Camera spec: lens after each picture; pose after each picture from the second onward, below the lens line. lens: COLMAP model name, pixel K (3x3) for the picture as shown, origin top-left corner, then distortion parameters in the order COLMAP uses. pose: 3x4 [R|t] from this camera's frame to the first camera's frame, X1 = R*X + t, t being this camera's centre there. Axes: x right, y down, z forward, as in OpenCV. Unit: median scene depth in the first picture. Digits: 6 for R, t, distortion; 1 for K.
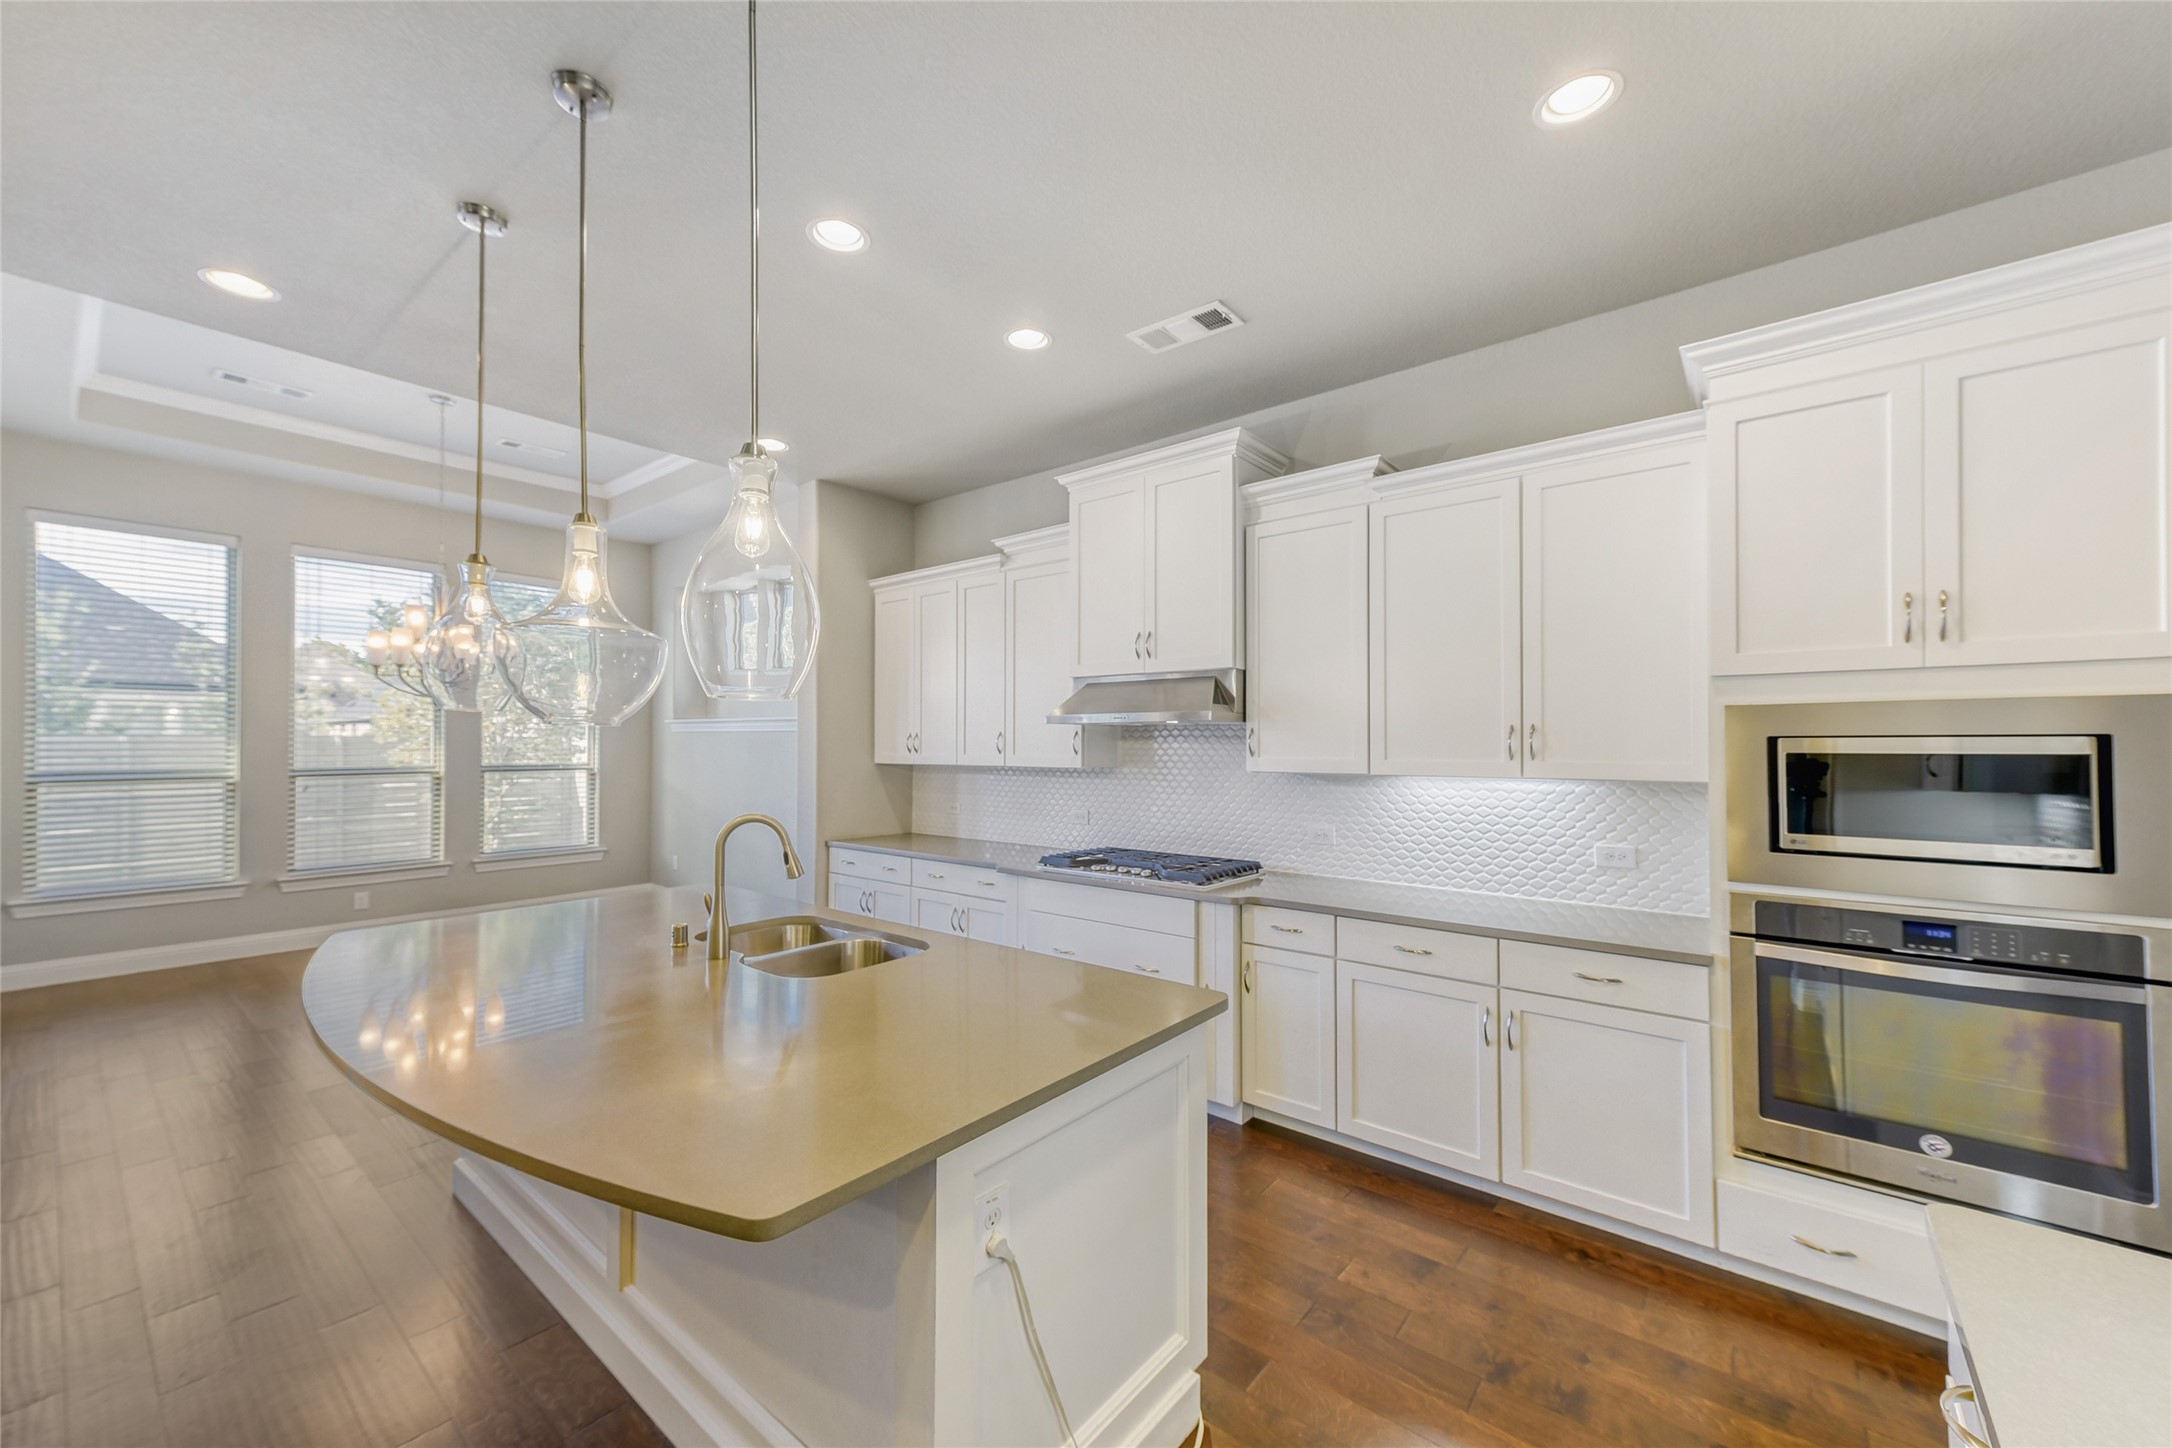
lens RADIAL K [[837.2, 0, 1091.8], [0, 837.2, 731.1], [0, 0, 1]] dist [0.004396, 0.000153]
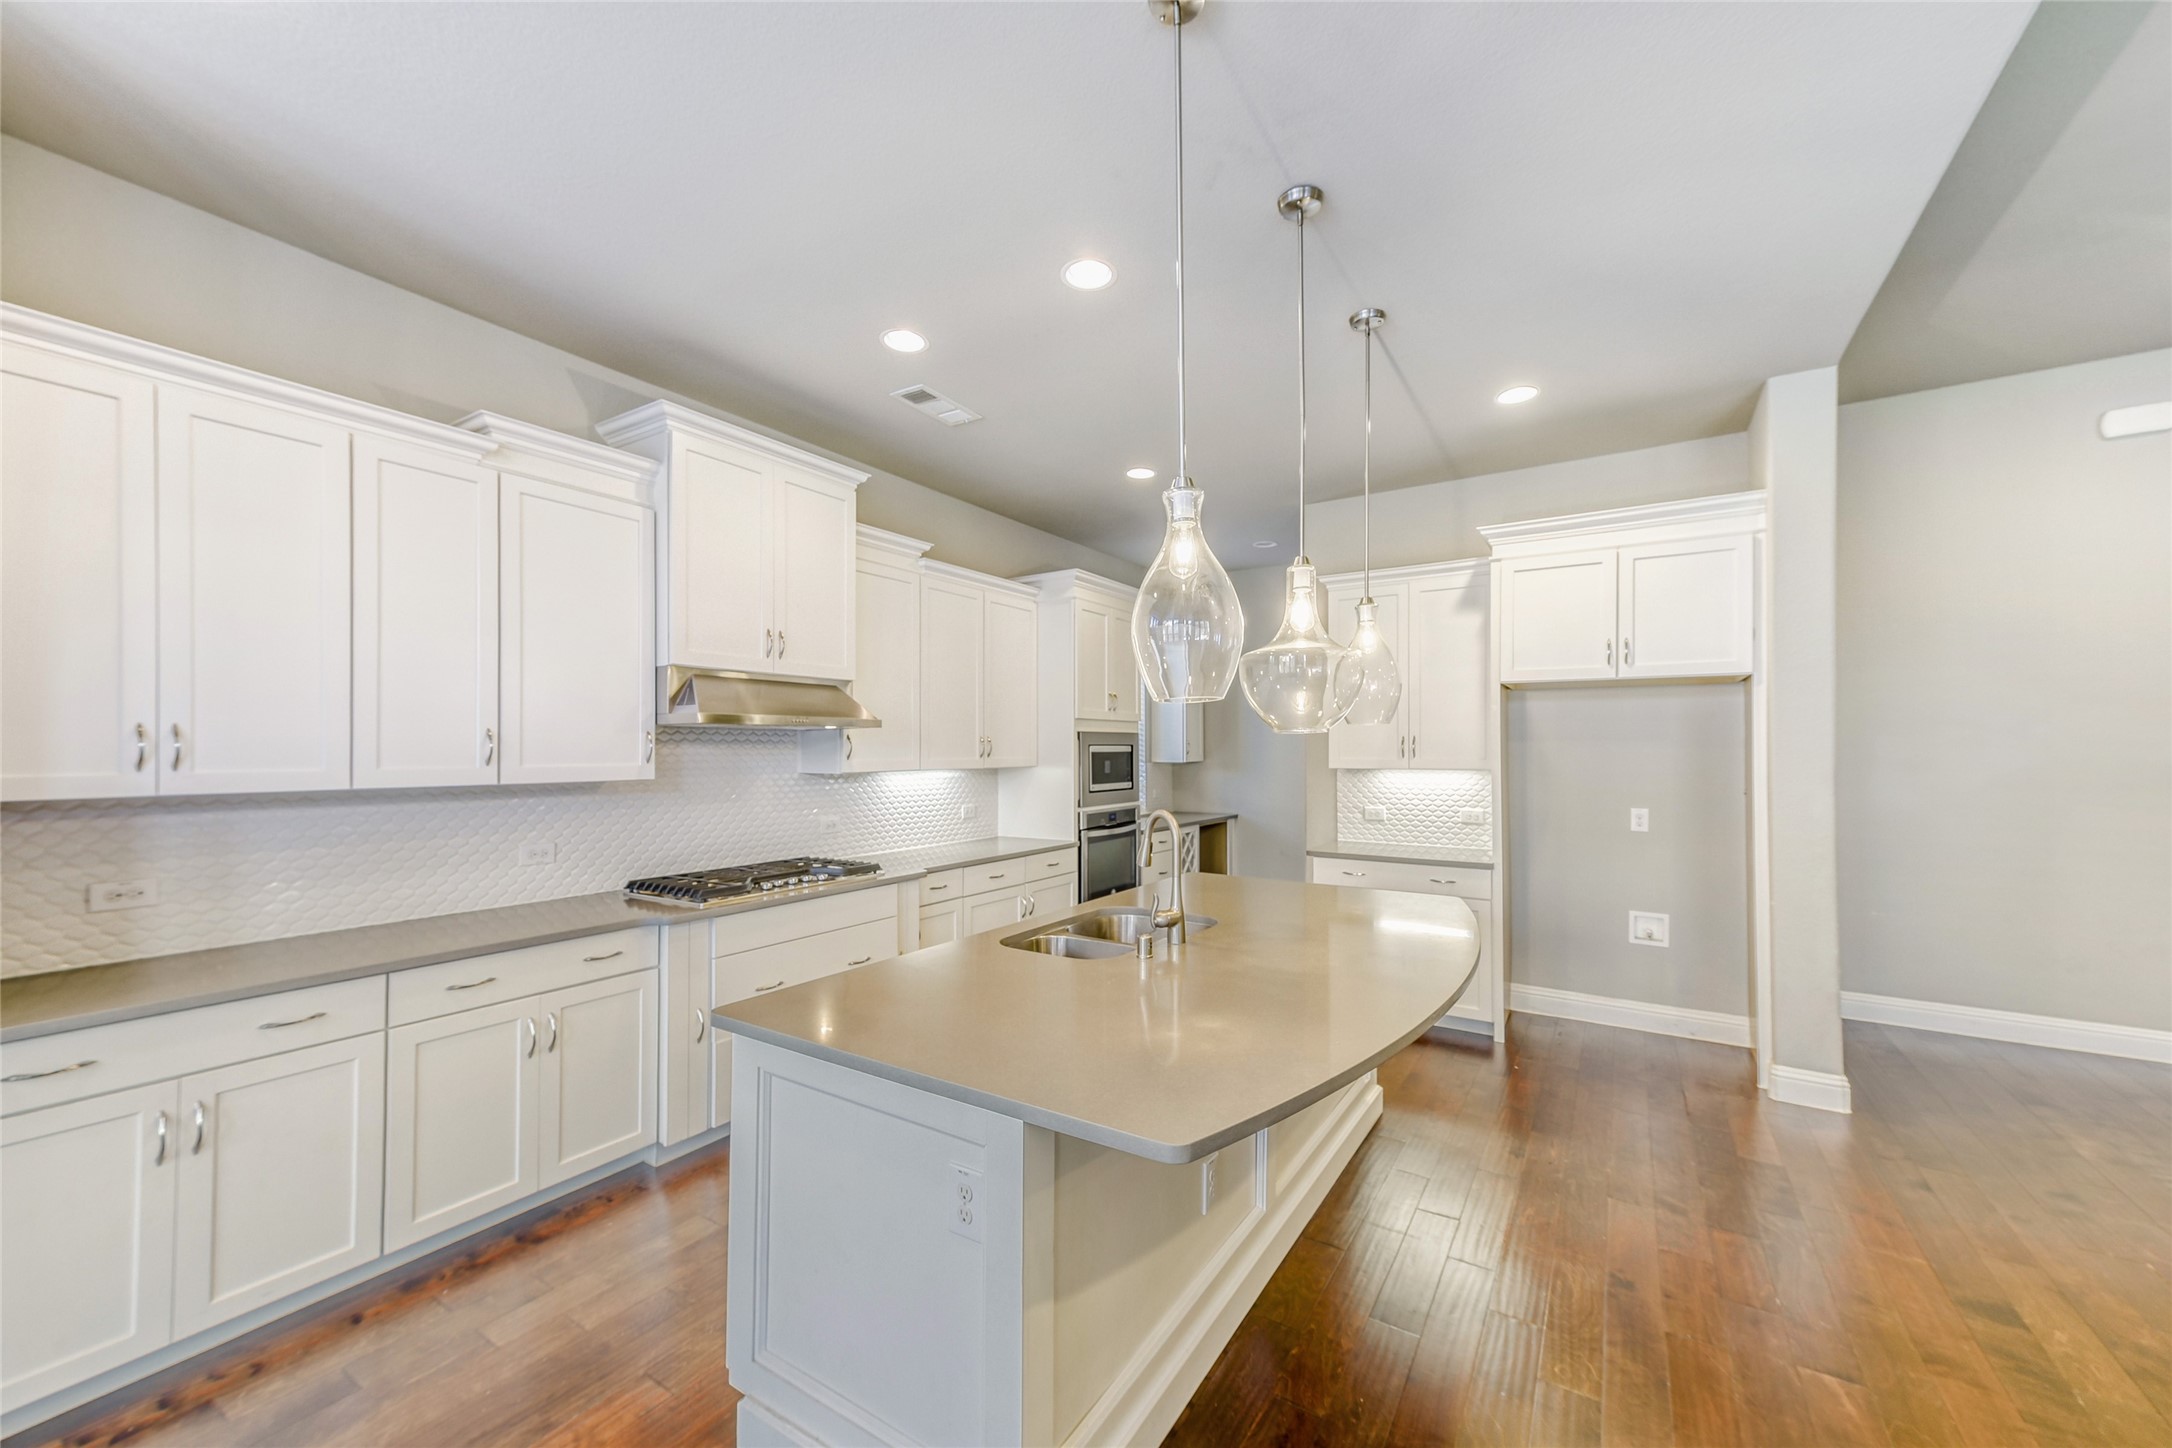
lens RADIAL K [[837.2, 0, 1090.6], [0, 837.2, 735.6], [0, 0, 1]] dist [0.004396, 0.000153]
pose [[-0.123599, 0.014639, 0.992224, -0.883581], [-0.014265, 0.999762, -0.016527, 0.010947], [-0.992230, -0.016197, -0.123361, 0.730855]]
